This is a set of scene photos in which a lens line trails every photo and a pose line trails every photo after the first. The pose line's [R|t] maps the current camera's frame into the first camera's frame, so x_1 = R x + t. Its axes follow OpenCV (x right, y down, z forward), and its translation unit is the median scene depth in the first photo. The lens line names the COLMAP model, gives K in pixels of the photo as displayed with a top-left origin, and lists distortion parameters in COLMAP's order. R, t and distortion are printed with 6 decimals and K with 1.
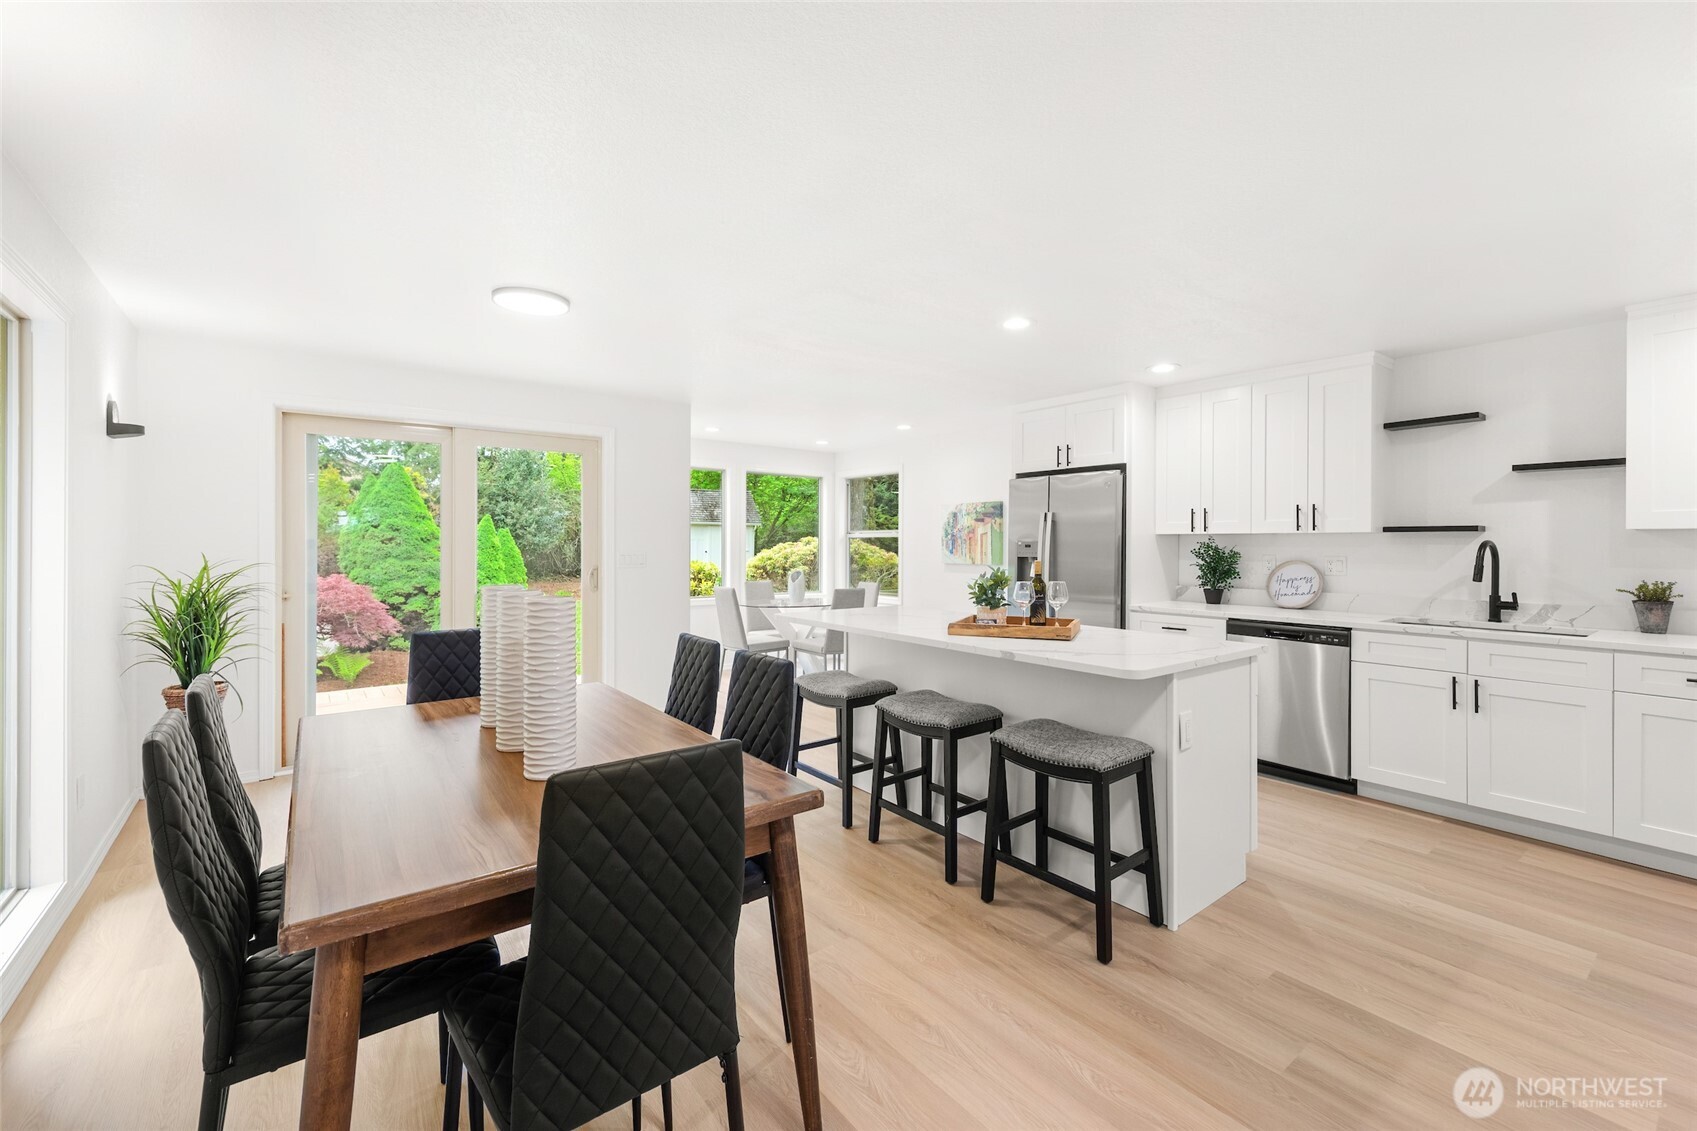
lens RADIAL K [[733.6, 0, 853.1], [0, 733.6, 548.2], [0, 0, 1]] dist [0.011194, 0.000050]
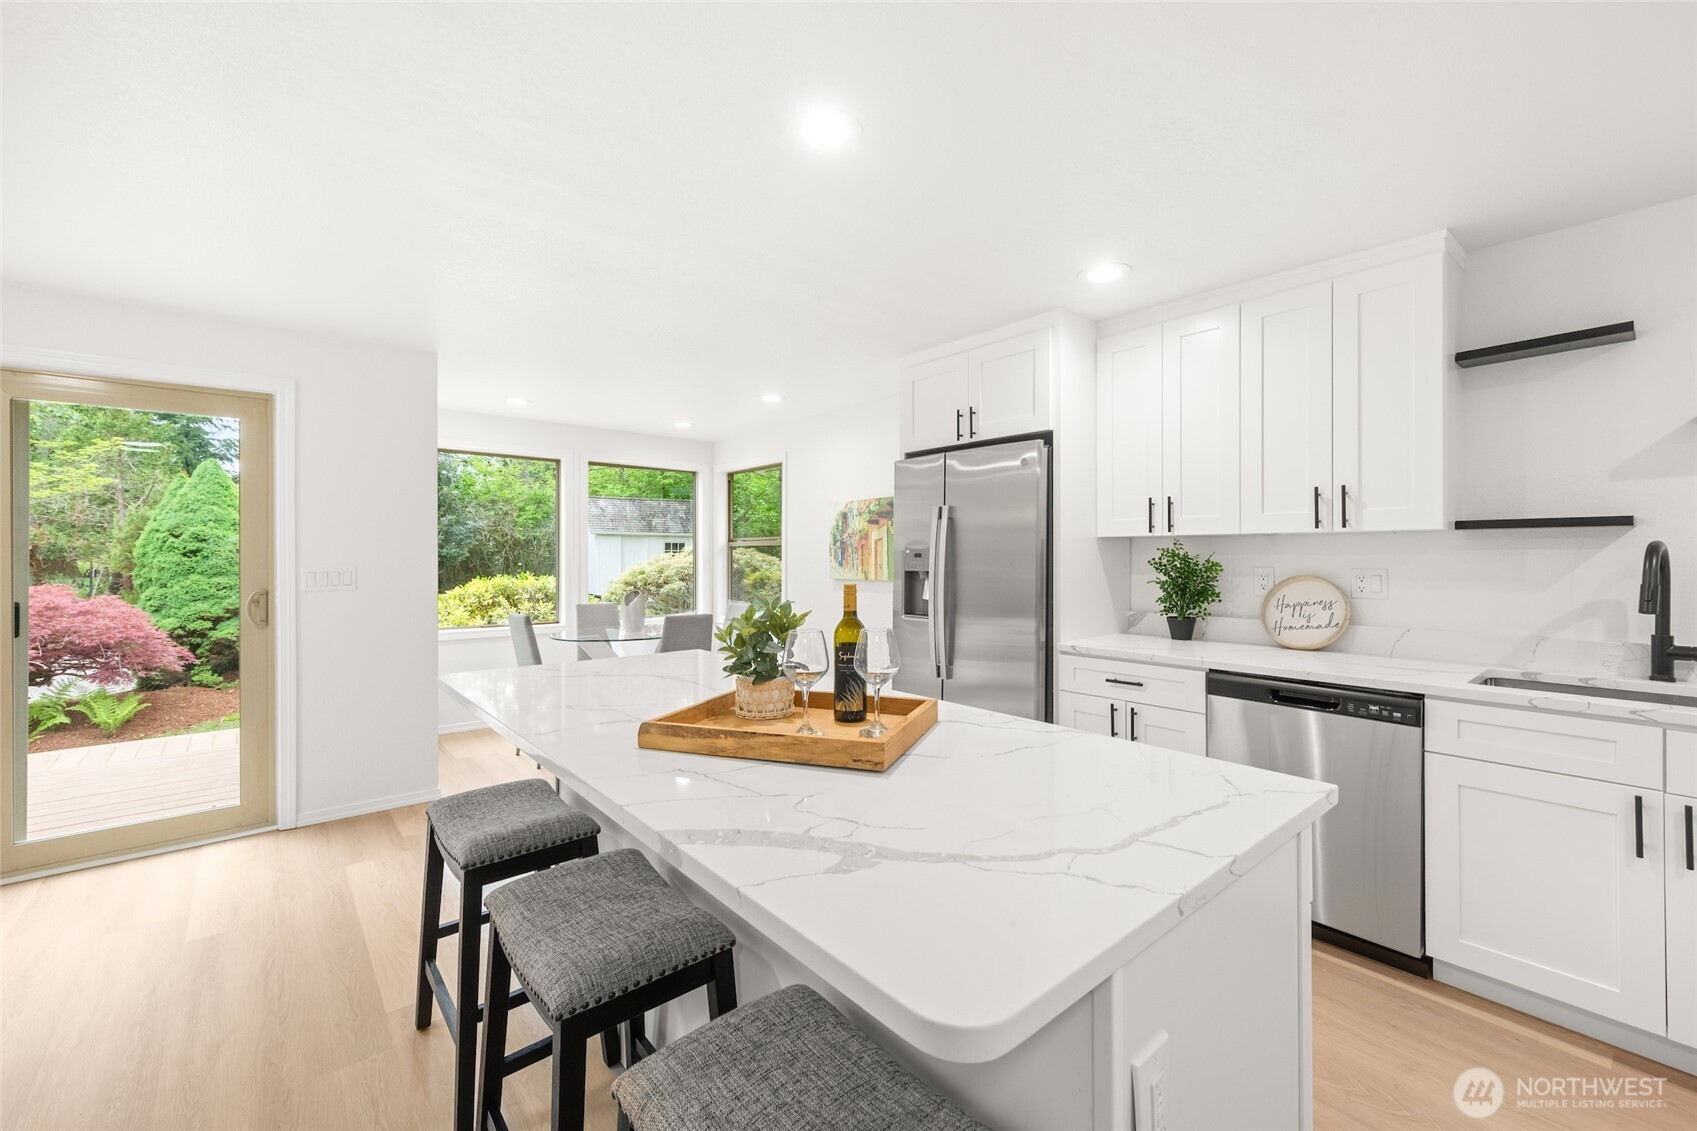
lens RADIAL K [[714.8, 0, 850.9], [0, 714.8, 557.5], [0, 0, 1]] dist [0.011898, -0.000160]
pose [[0.999062, -0.005052, 0.043010, 0.158440], [0.005146, 0.999985, -0.002093, 0.000038], [-0.042999, 0.002312, 0.999072, 0.355218]]
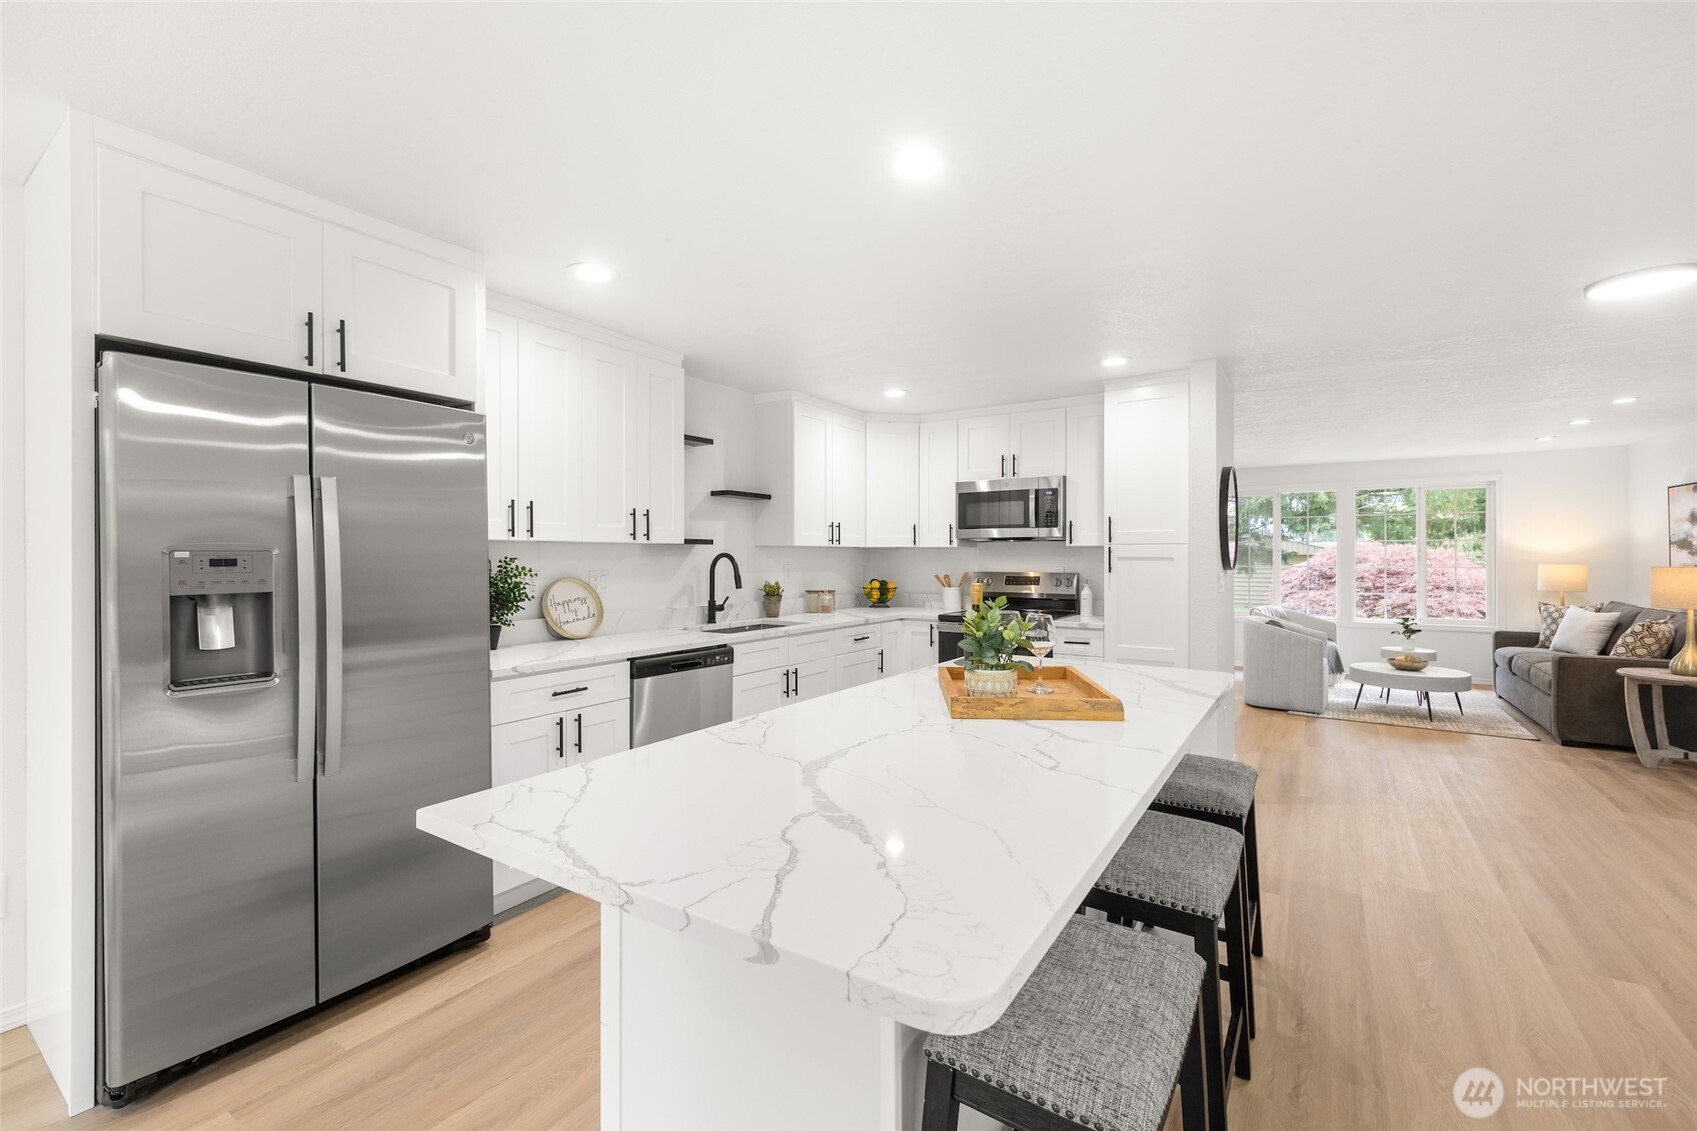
lens RADIAL K [[714.8, 0, 850.9], [0, 714.8, 557.5], [0, 0, 1]] dist [0.011898, -0.000160]
pose [[-0.322863, -0.002158, 0.946443, -0.203514], [0.007269, 0.999962, 0.004759, -0.005480], [-0.946418, 0.008416, -0.322835, 0.900893]]
